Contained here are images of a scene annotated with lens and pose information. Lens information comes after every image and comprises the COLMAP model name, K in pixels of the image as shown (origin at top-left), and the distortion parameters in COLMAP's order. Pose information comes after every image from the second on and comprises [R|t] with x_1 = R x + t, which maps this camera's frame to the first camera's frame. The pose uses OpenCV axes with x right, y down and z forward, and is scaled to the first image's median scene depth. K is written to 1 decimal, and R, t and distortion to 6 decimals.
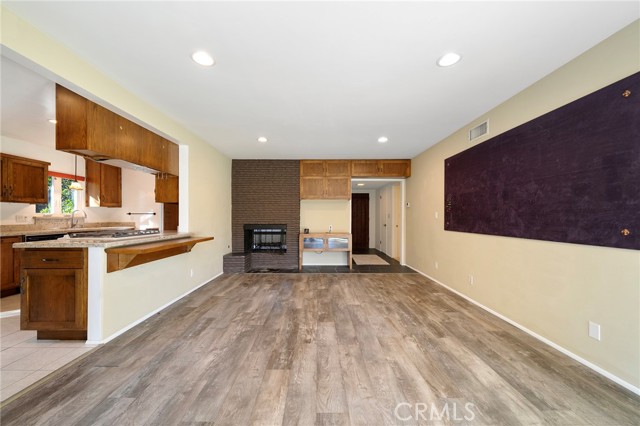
lens RADIAL K [[236.8, 0, 319.2], [0, 236.8, 215.9], [0, 0, 1]] dist [-0.001359, -0.000166]
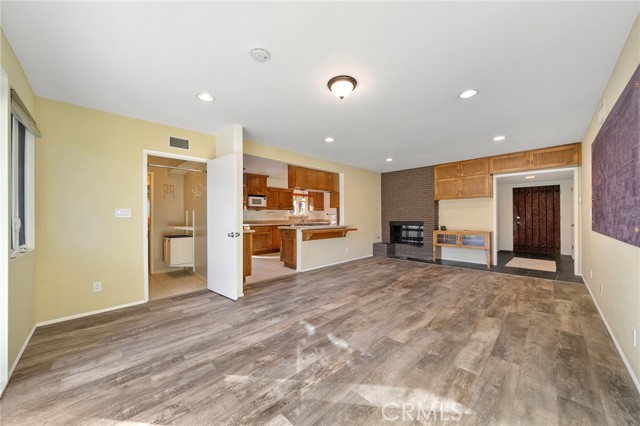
lens RADIAL K [[231.3, 0, 320.0], [0, 231.3, 213.0], [0, 0, 1]] dist [0.000550, -0.000035]
pose [[0.701858, -0.014886, -0.712162, 0.525431], [0.009121, 0.999887, -0.011911, 0.001481], [0.712259, 0.001864, 0.701915, -0.283428]]
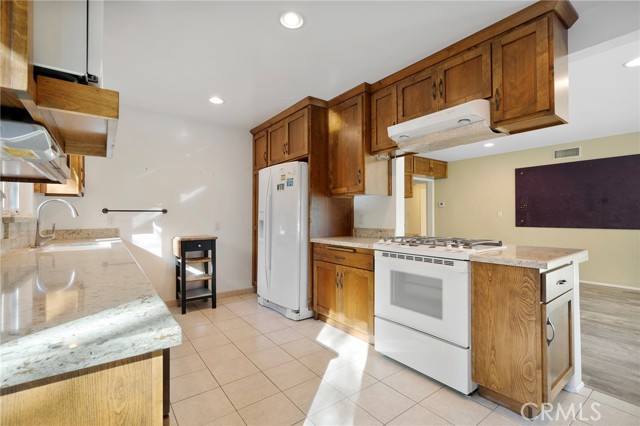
lens RADIAL K [[290.2, 0, 318.2], [0, 290.2, 214.5], [0, 0, 1]] dist [-0.000528, -0.000270]
pose [[0.807382, -0.000663, 0.590029, -1.416491], [0.001245, 0.999999, -0.000581, -0.001510], [-0.590028, 0.001203, 0.807382, 0.466358]]
